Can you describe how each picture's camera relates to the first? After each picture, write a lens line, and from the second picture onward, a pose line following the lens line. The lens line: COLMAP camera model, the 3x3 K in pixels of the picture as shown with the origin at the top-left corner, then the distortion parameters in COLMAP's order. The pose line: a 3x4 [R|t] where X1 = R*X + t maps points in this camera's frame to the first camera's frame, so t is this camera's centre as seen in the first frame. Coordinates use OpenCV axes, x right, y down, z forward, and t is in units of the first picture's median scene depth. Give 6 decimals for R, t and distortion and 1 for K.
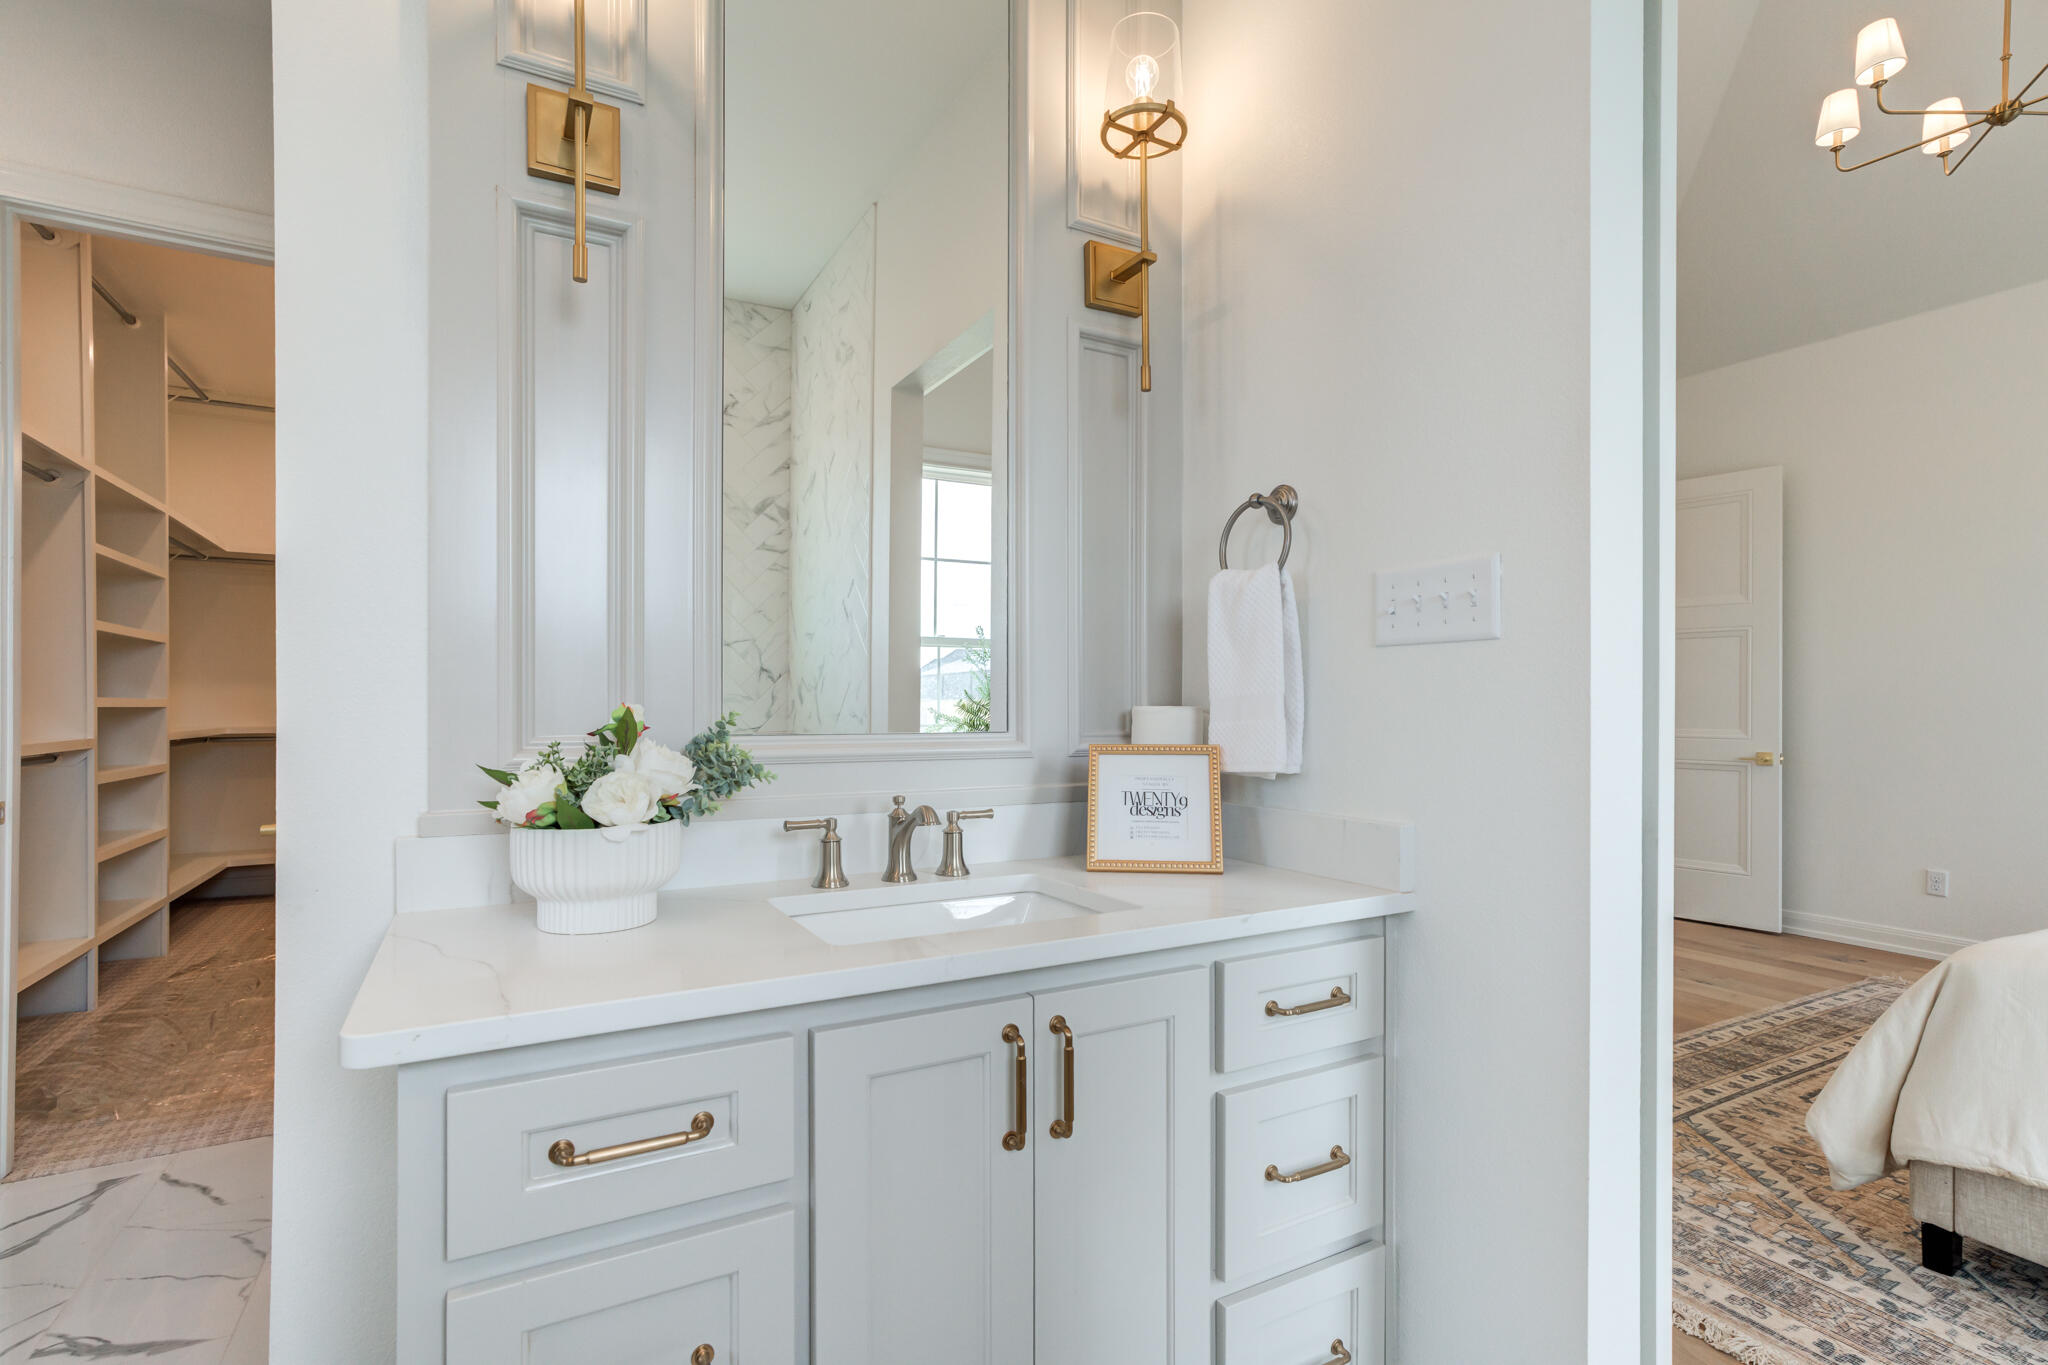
lens RADIAL K [[945.3, 0, 998.9], [0, 945.3, 692.2], [0, 0, 1]] dist [-0.015036, 0.012642]
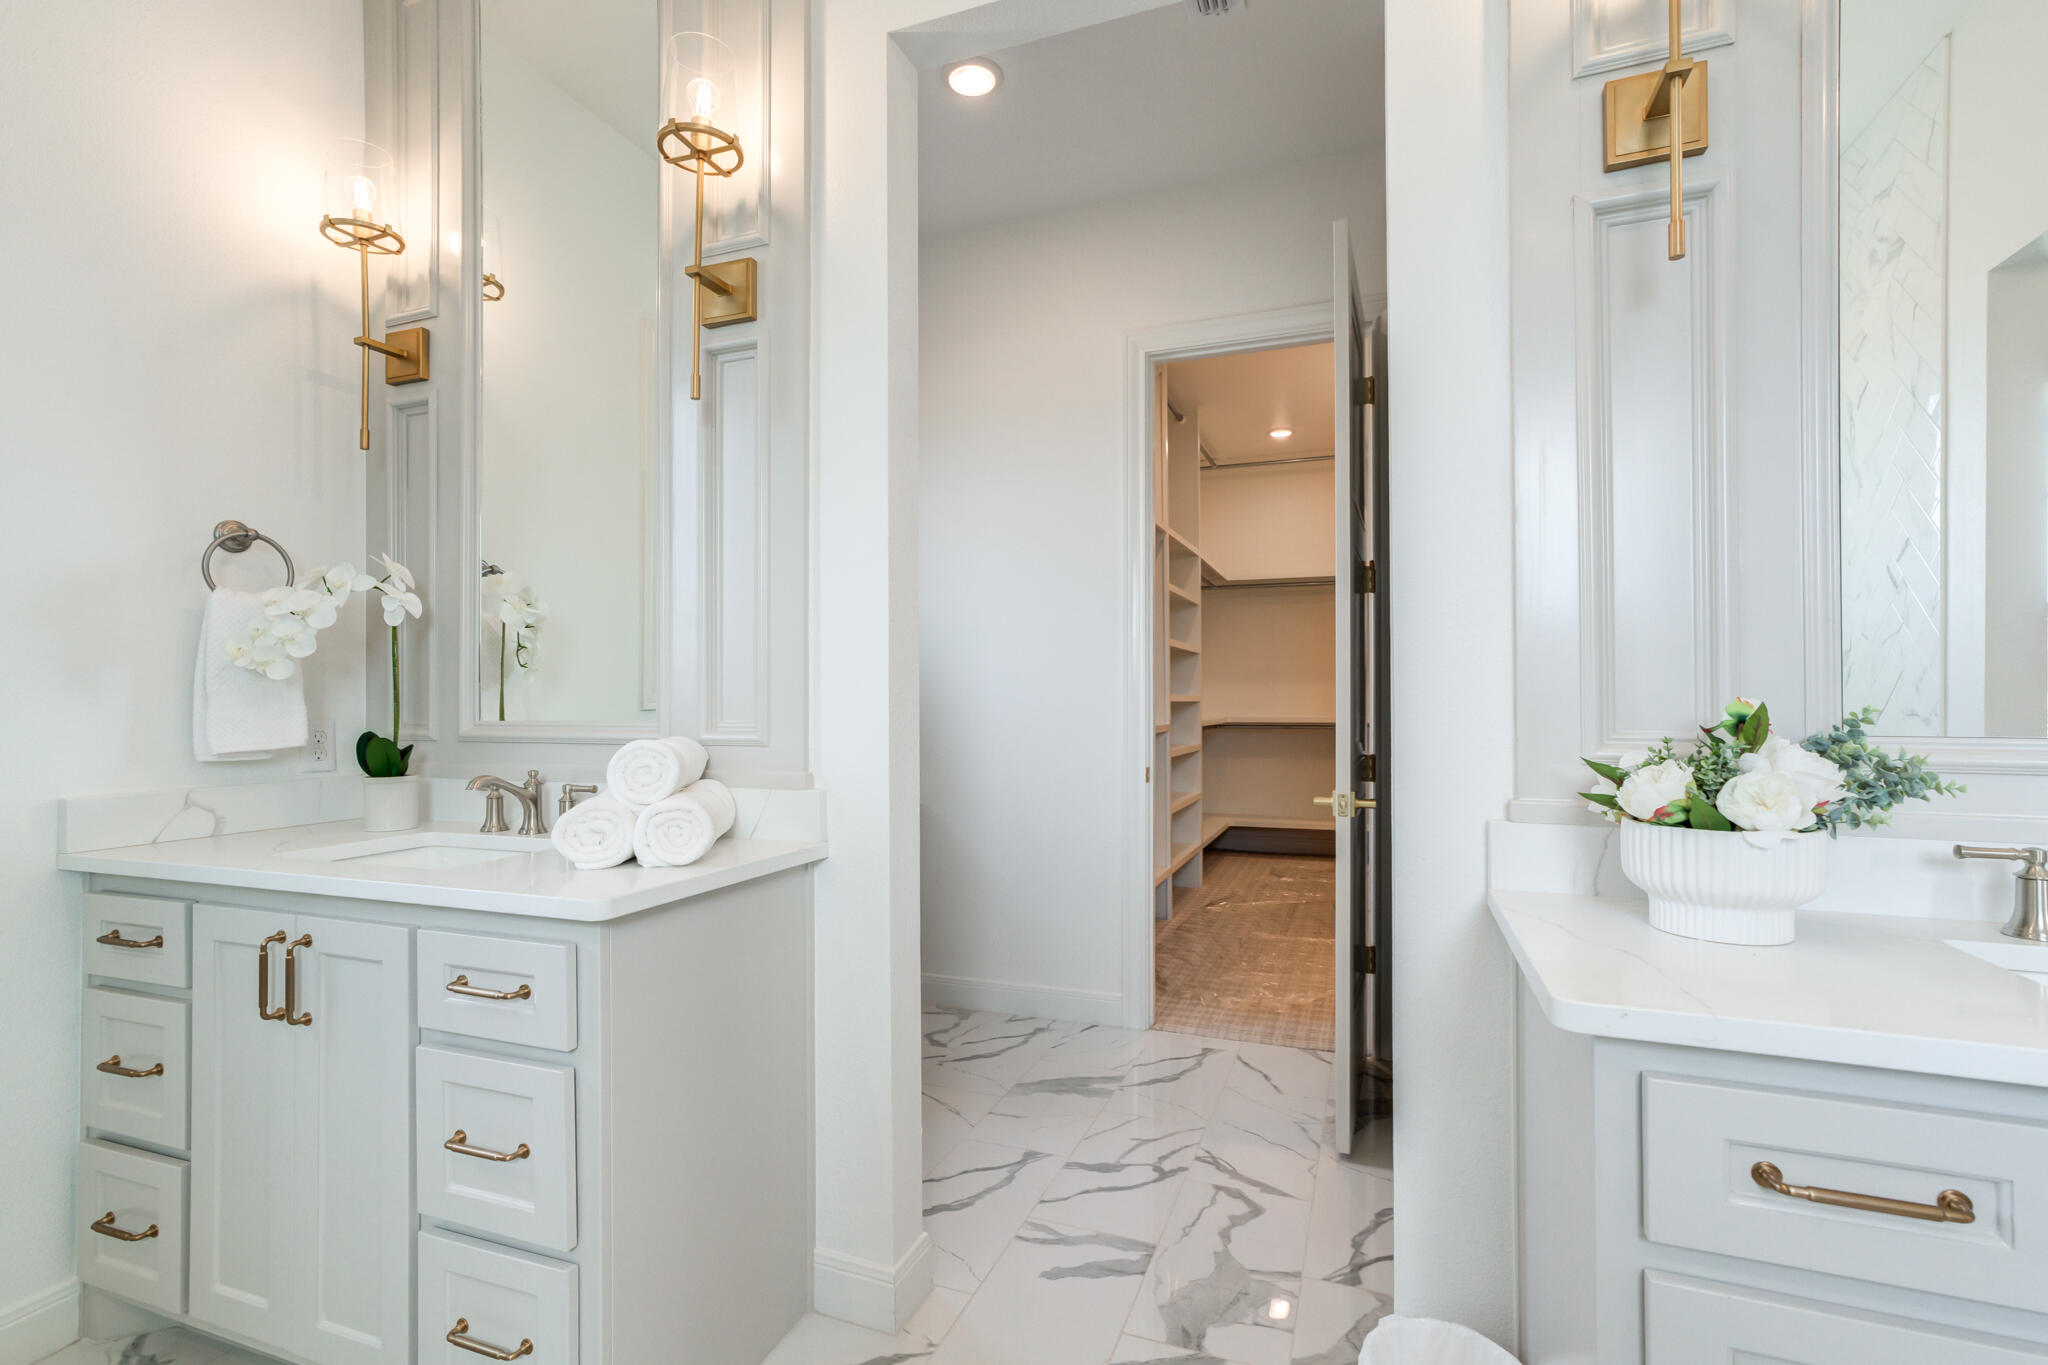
lens RADIAL K [[919.2, 0, 1024.0], [0, 919.2, 682.5], [0, 0, 1]] dist [-0.015263, 0.011498]
pose [[0.658745, -0.014639, -0.752224, -0.165574], [0.010826, 0.999892, -0.009979, -0.001650], [0.752288, -0.001570, 0.658832, -0.103235]]
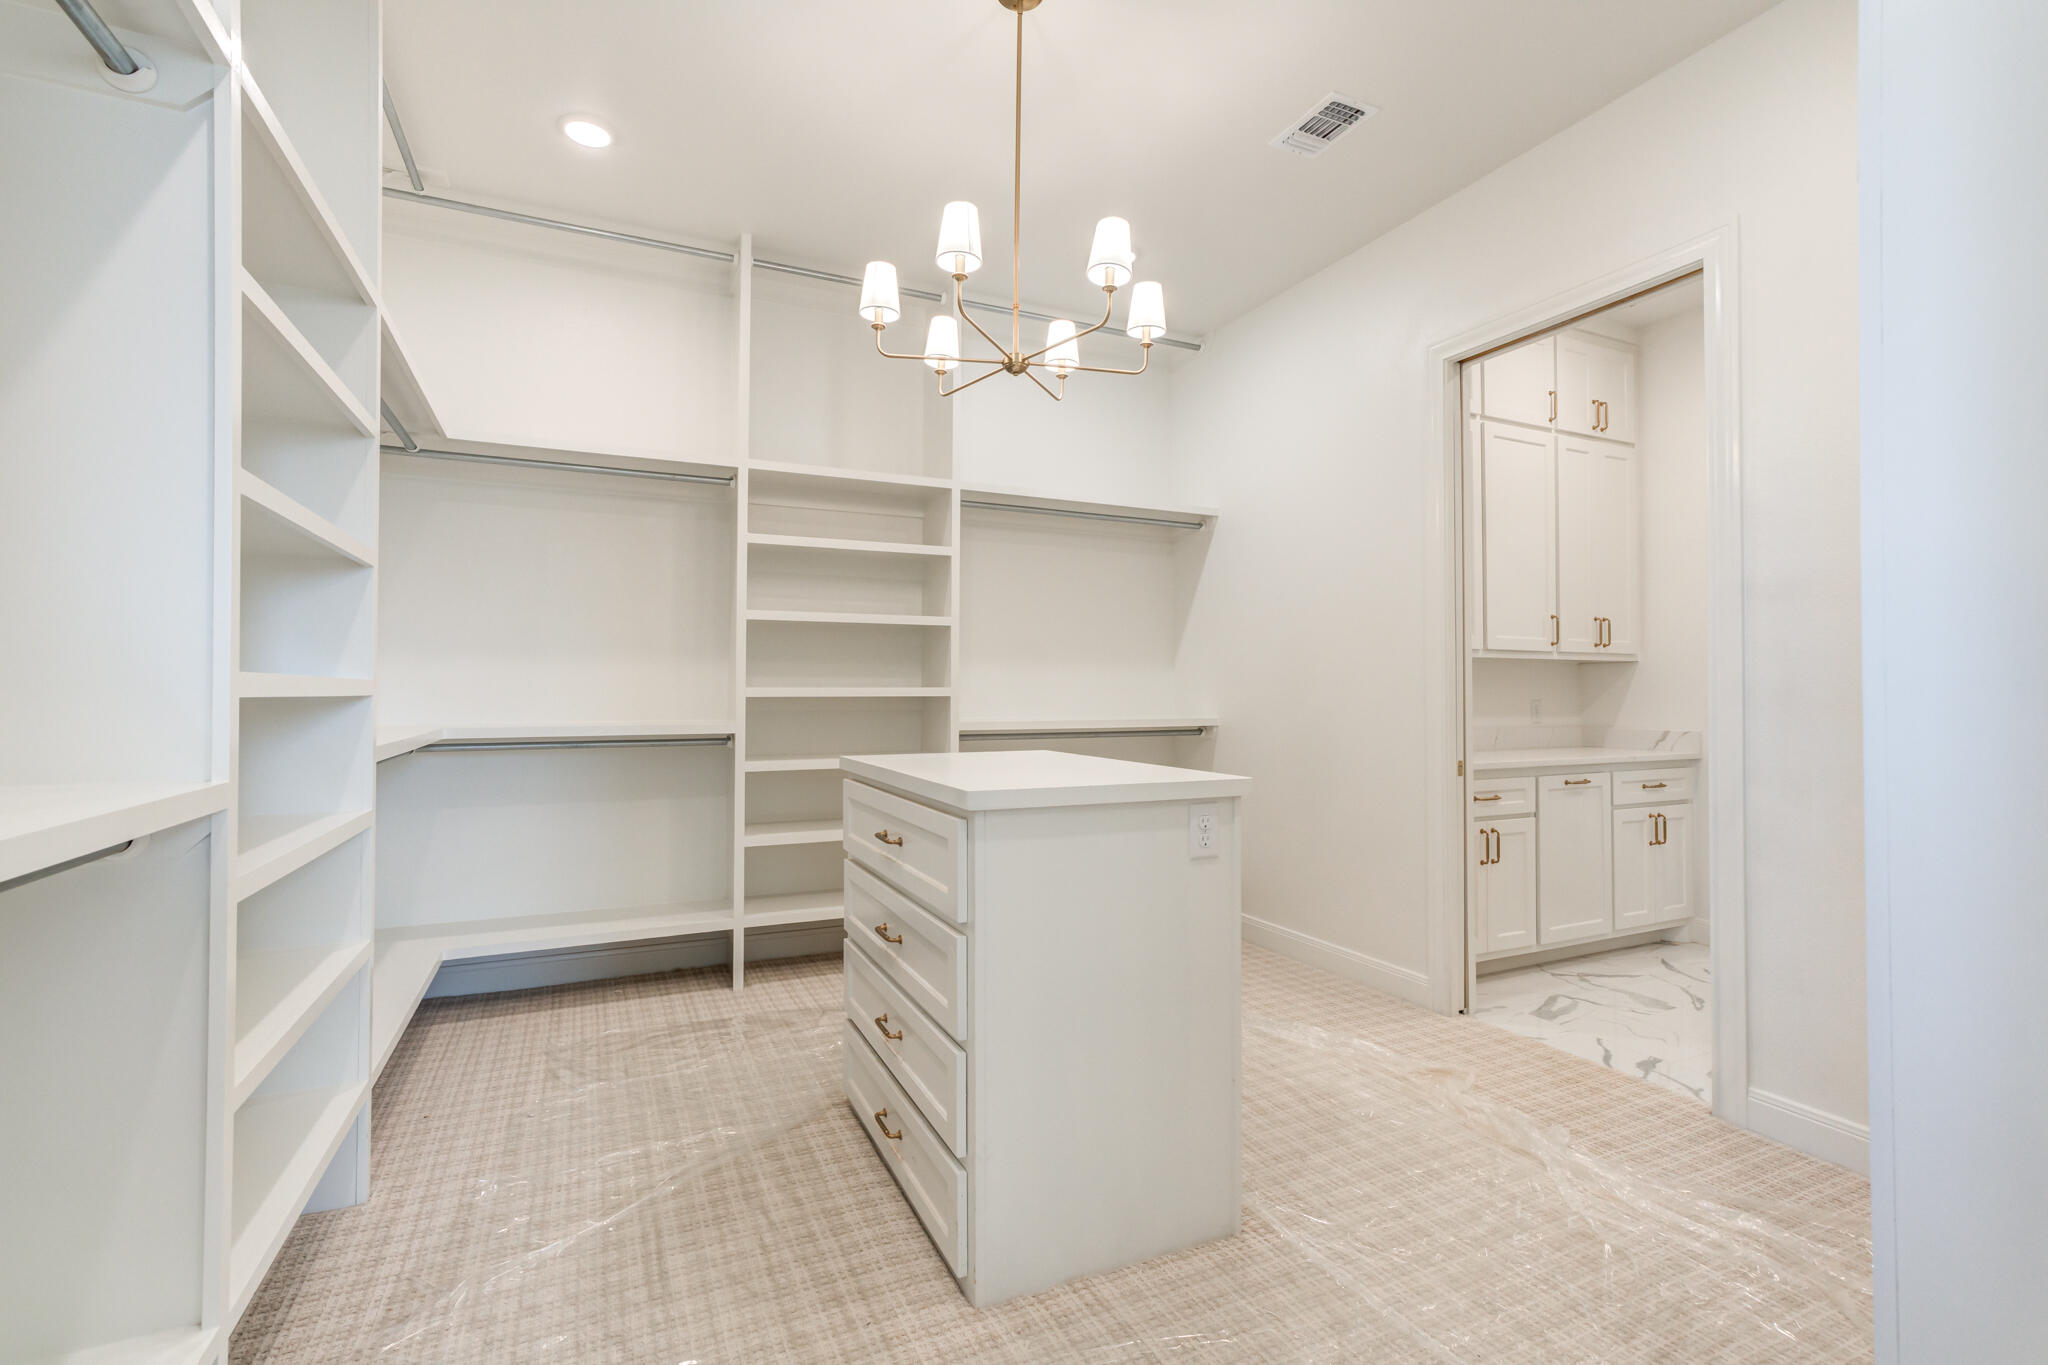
lens RADIAL K [[919.2, 0, 1024.0], [0, 919.2, 682.5], [0, 0, 1]] dist [-0.015263, 0.011498]
pose [[0.998530, 0.000922, -0.054202, -1.229144], [-0.000752, 0.999995, 0.003159, 0.017998], [0.054205, -0.003114, 0.998525, 1.285455]]
